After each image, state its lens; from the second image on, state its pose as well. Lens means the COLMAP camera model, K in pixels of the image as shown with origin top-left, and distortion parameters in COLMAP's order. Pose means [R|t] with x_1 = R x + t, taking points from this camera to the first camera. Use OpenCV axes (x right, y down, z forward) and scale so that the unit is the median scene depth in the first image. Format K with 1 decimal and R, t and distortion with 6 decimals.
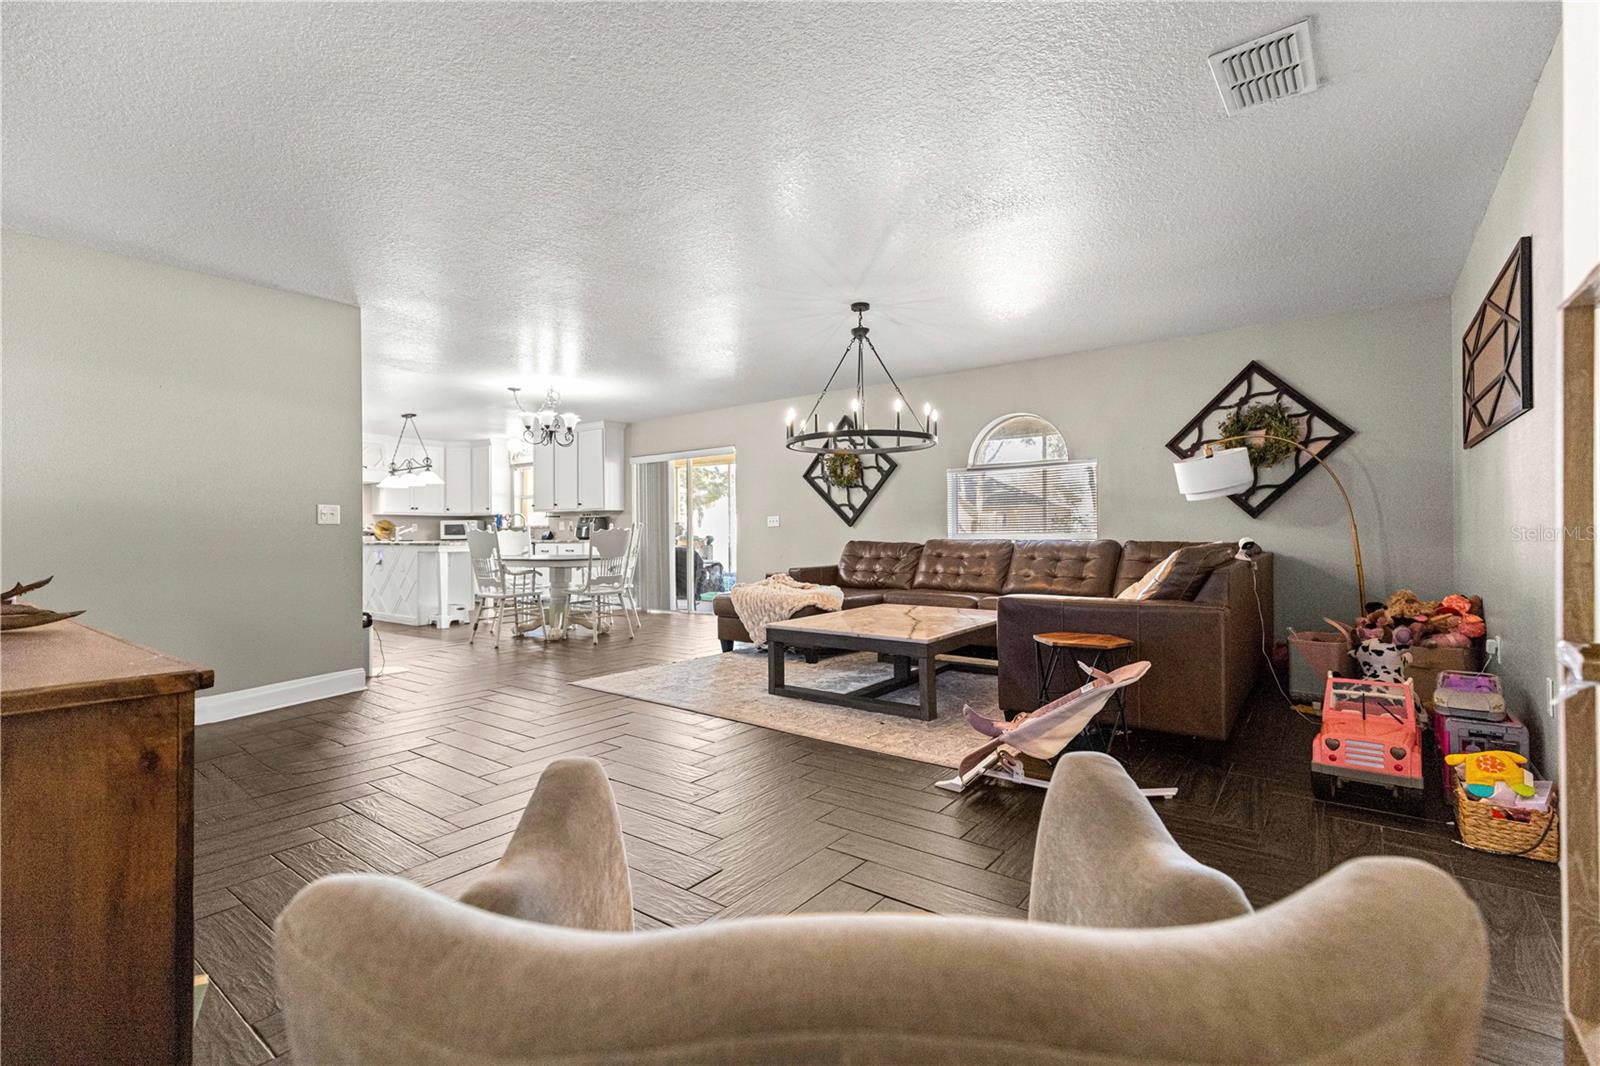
lens RADIAL K [[721.1, 0, 782.2], [0, 721.1, 522.5], [0, 0, 1]] dist [0.012043, -0.000649]
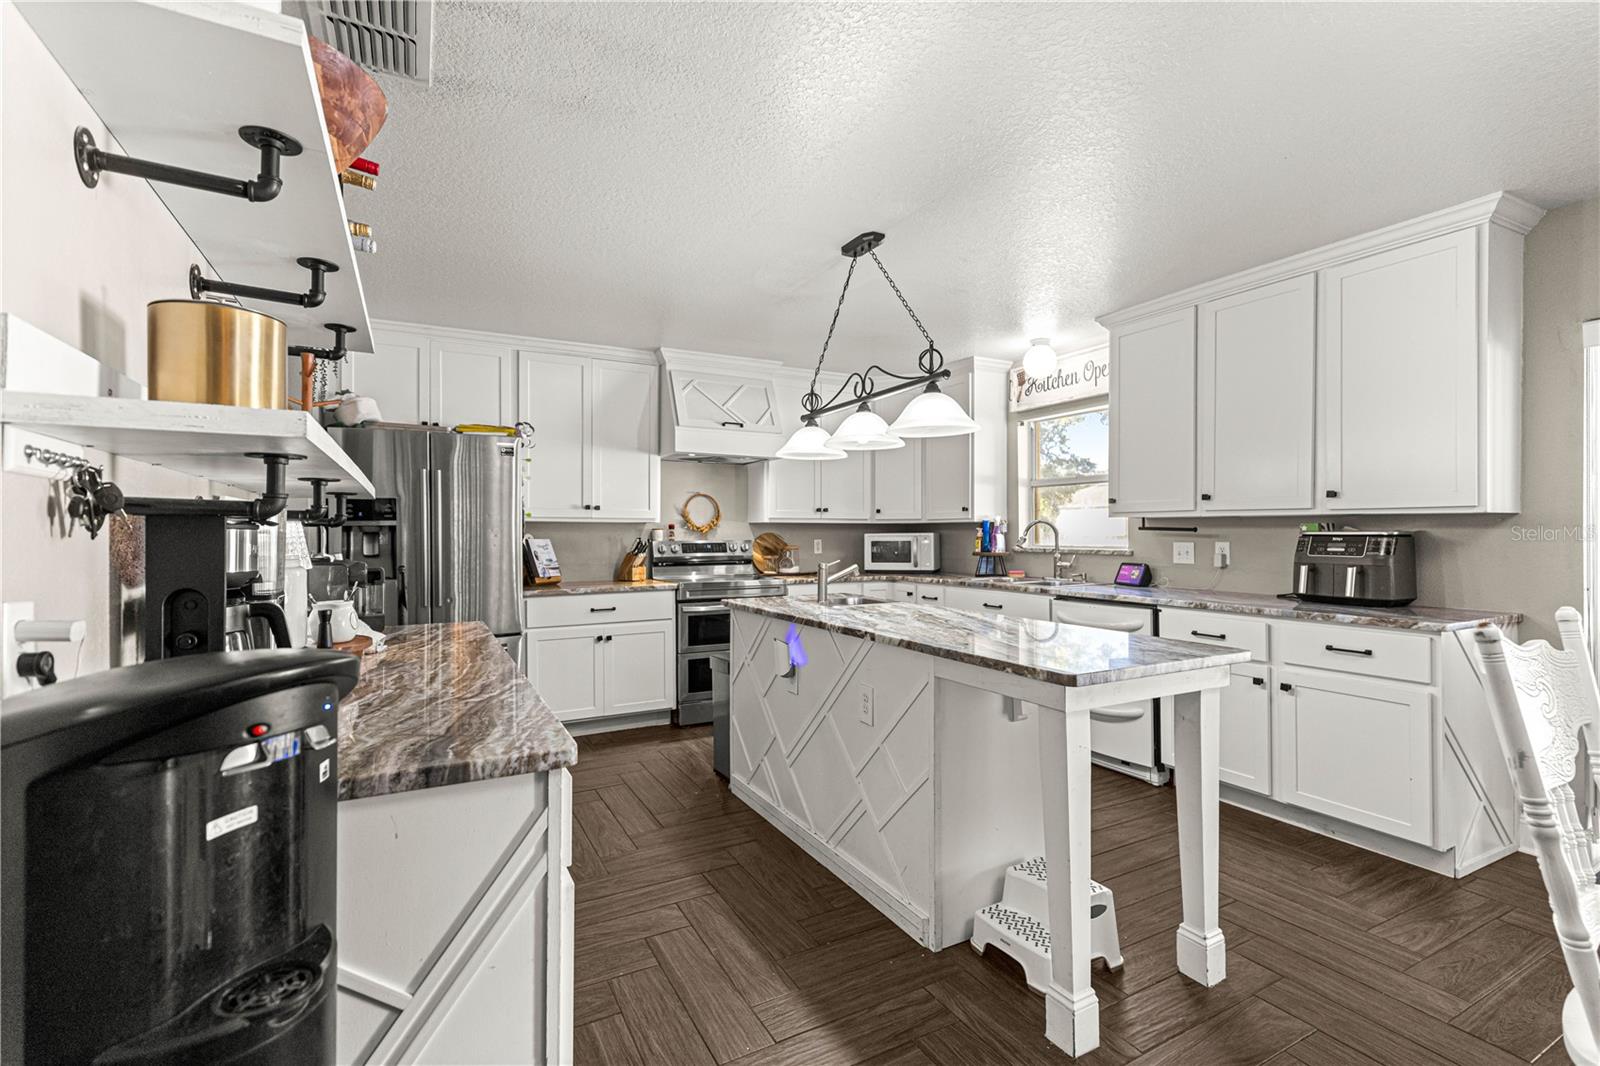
lens RADIAL K [[721.1, 0, 782.2], [0, 721.1, 522.5], [0, 0, 1]] dist [0.012043, -0.000649]
pose [[0.908841, 0.001641, -0.417139, -0.319699], [0.001305, 0.999976, 0.006777, -0.013756], [0.417140, -0.006703, 0.908818, 0.527321]]
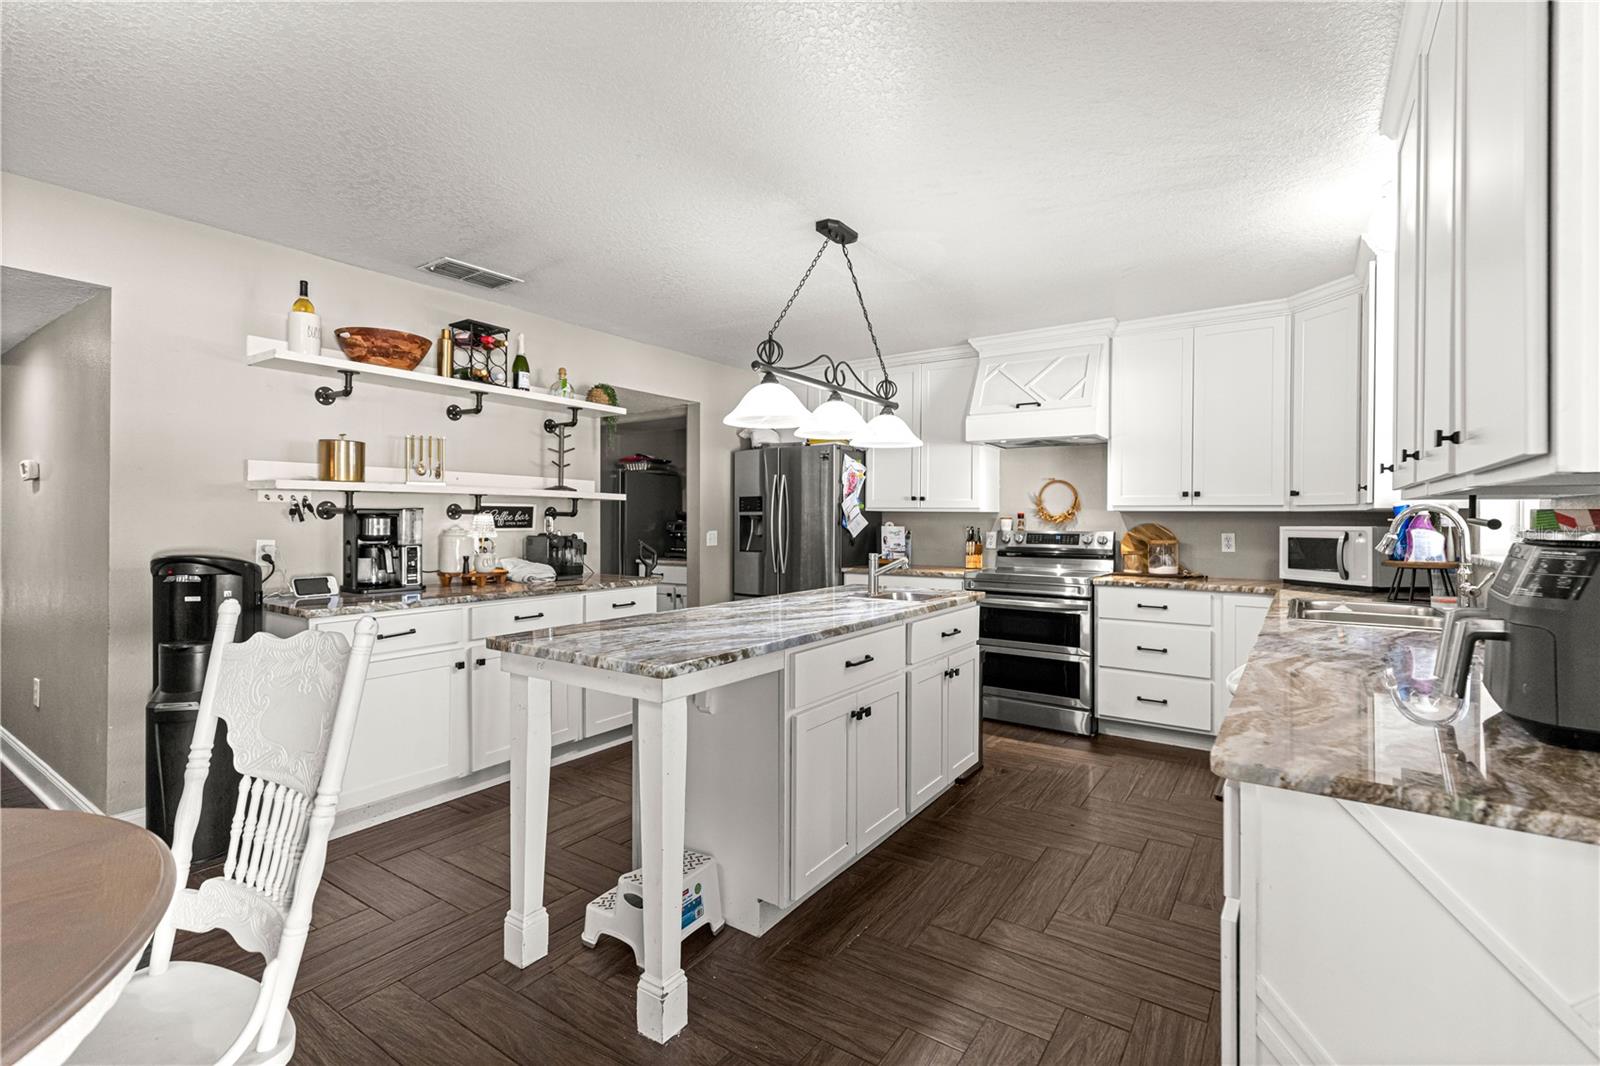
lens RADIAL K [[721.1, 0, 782.2], [0, 721.1, 522.5], [0, 0, 1]] dist [0.012043, -0.000649]
pose [[0.046417, 0.013061, -0.998837, -0.133443], [0.009407, 0.999864, 0.013511, -0.011340], [0.998878, -0.010024, 0.046287, 0.754228]]
